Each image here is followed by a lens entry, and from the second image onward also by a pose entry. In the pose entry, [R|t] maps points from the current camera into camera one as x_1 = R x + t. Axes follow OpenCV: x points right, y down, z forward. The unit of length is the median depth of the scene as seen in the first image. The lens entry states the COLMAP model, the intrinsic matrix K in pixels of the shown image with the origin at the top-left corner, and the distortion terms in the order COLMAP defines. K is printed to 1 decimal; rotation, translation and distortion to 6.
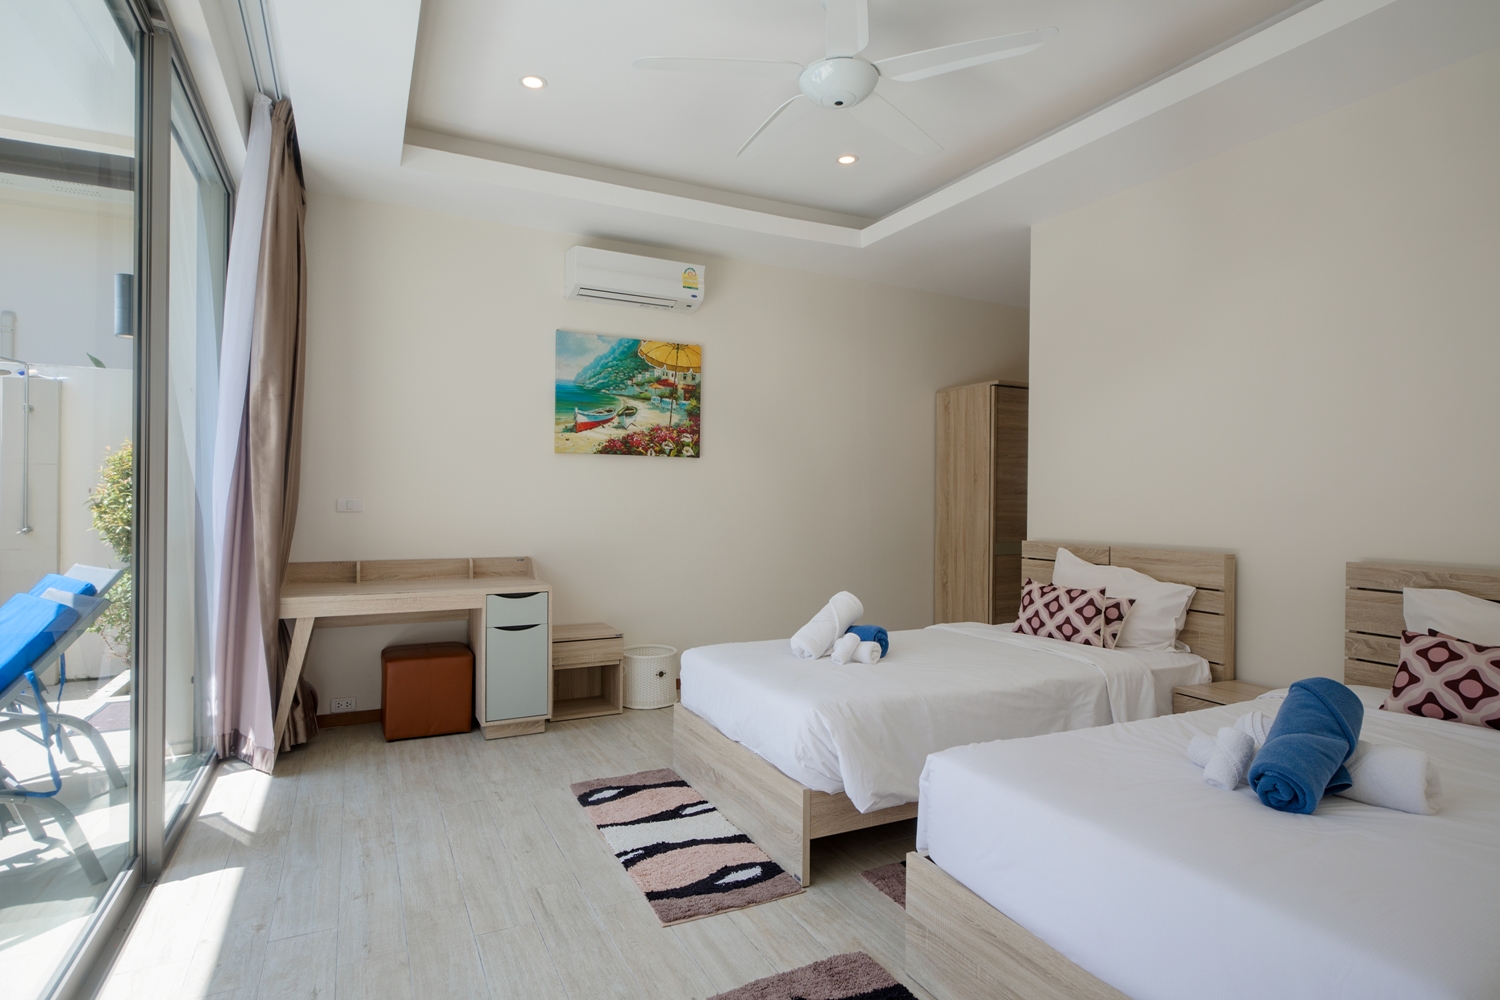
lens RADIAL K [[797.6, 0, 750.0], [0, 797.6, 500.0], [0, 0, 1]] dist [-0.000113, -0.000011]
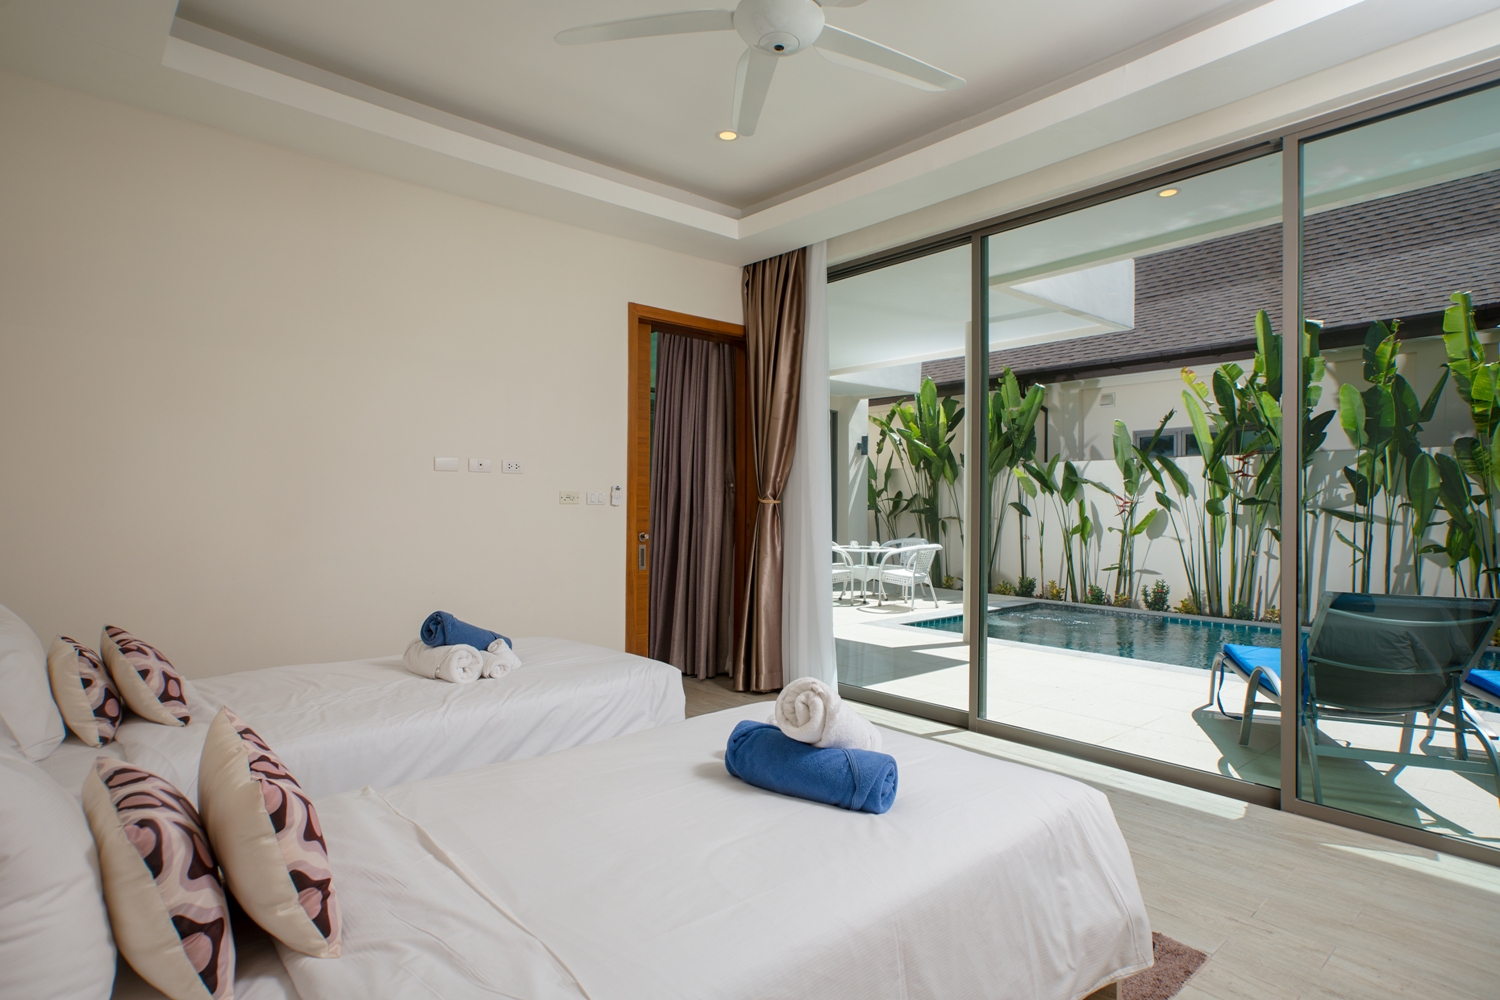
lens RADIAL K [[797.6, 0, 750.0], [0, 797.6, 500.0], [0, 0, 1]] dist [-0.000113, -0.000011]
pose [[-0.971640, -0.010008, -0.236254, 0.348300], [-0.007863, 0.999919, -0.010021, -0.010798], [0.236336, -0.007880, -0.971640, 1.797858]]
